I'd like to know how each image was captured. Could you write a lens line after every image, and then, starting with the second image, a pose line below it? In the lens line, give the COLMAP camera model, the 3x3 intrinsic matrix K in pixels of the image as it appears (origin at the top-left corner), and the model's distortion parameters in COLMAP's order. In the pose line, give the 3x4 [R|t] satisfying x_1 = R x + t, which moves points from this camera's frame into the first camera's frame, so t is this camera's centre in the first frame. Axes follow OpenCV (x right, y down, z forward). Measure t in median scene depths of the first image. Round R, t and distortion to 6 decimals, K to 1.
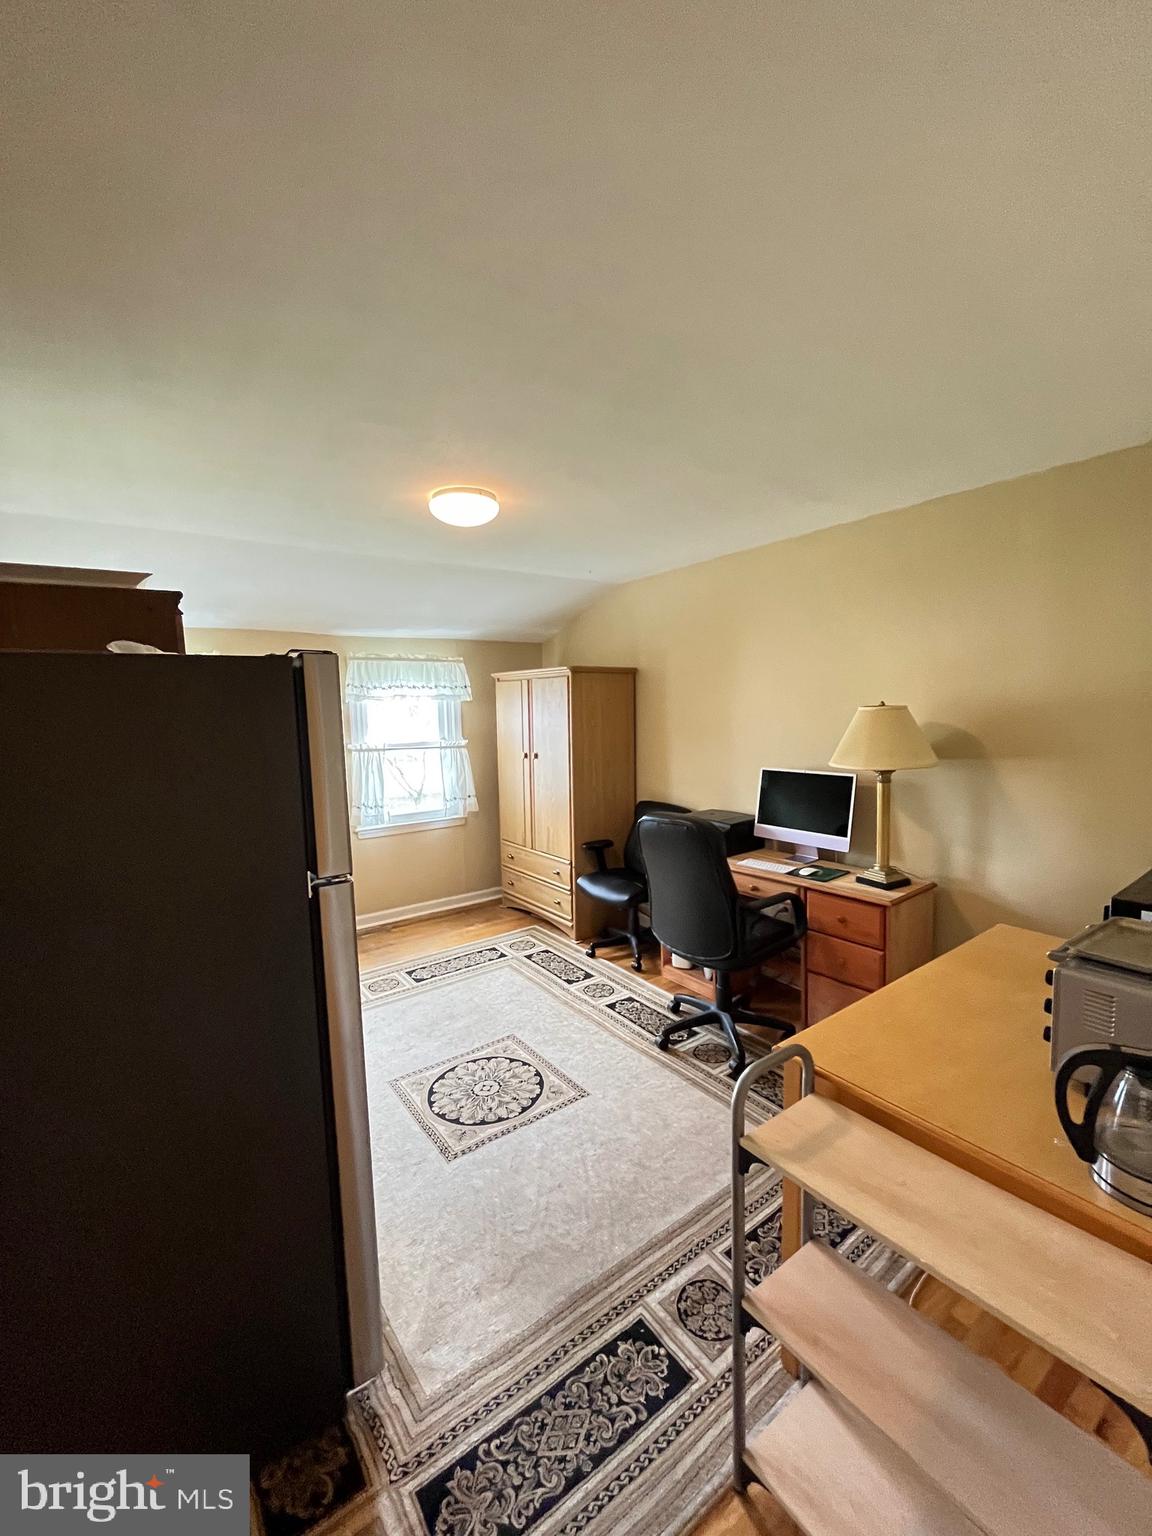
lens RADIAL K [[628.2, 0, 576.5], [0, 628.2, 763.9], [0, 0, 1]] dist [-0.000864, -0.000434]
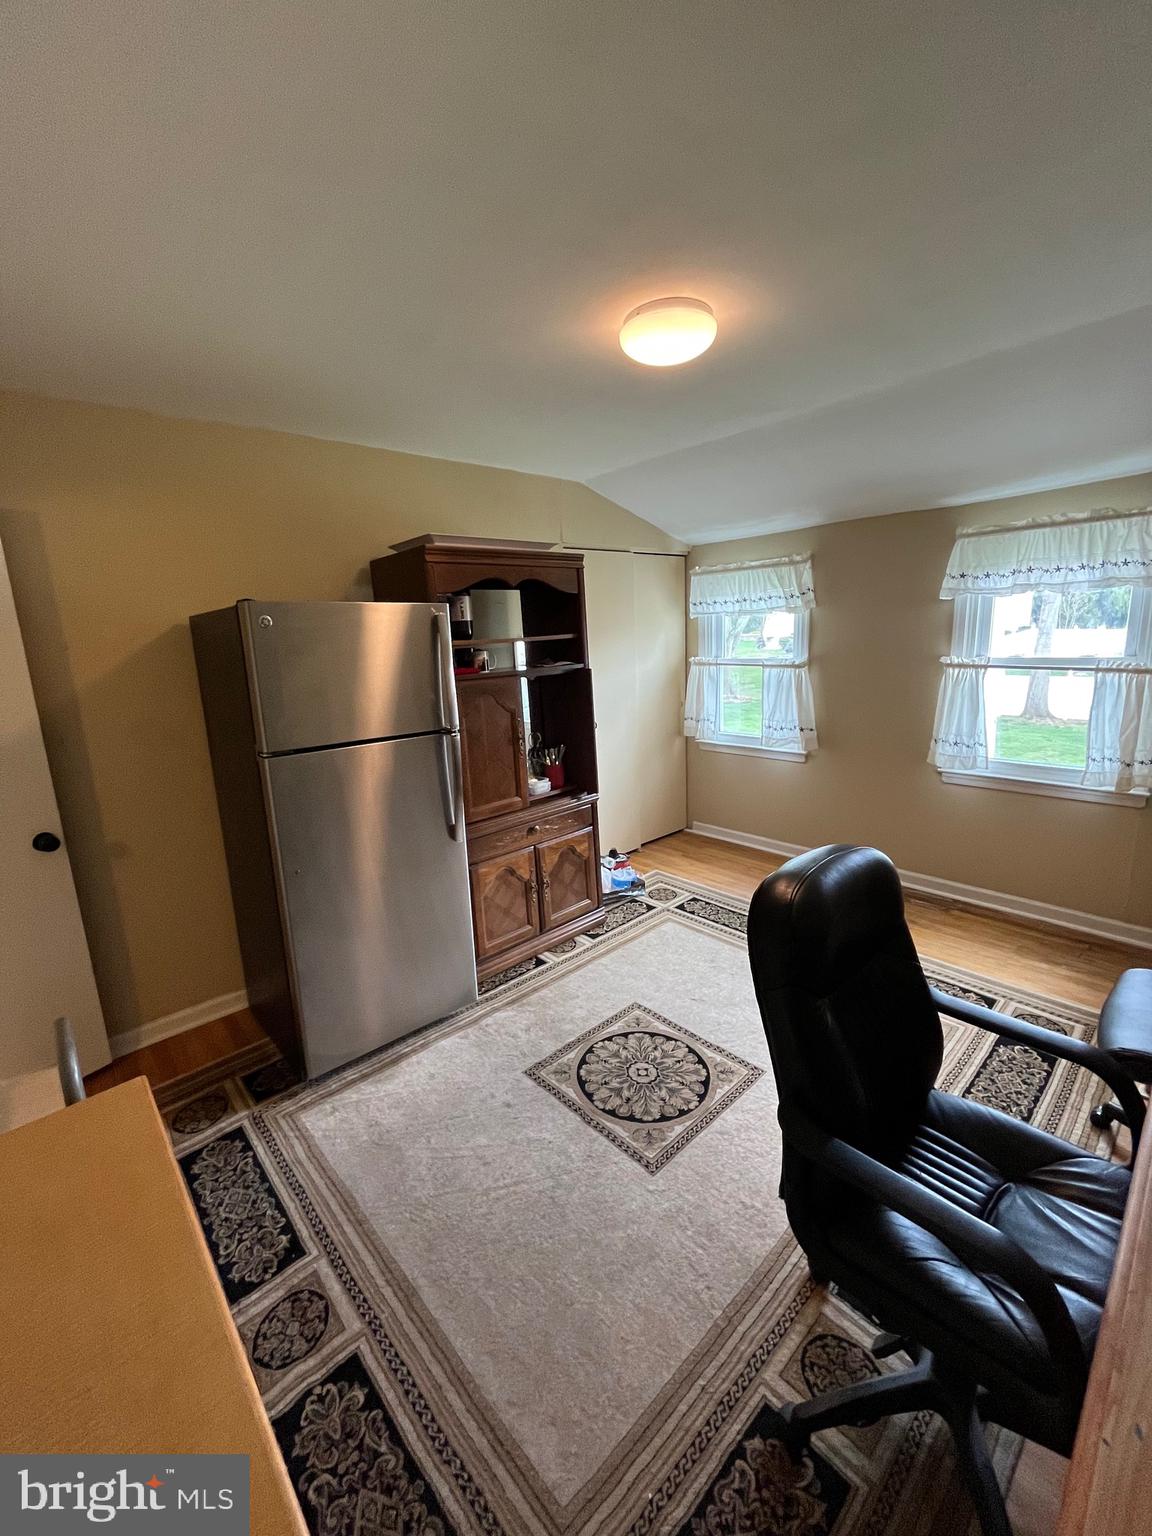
lens RADIAL K [[628.2, 0, 576.5], [0, 628.2, 763.9], [0, 0, 1]] dist [-0.000864, -0.000434]
pose [[0.106721, 0.224122, -0.968700, 0.866083], [-0.048221, 0.974284, 0.220101, -0.122570], [0.993119, 0.023222, 0.114784, 1.177170]]
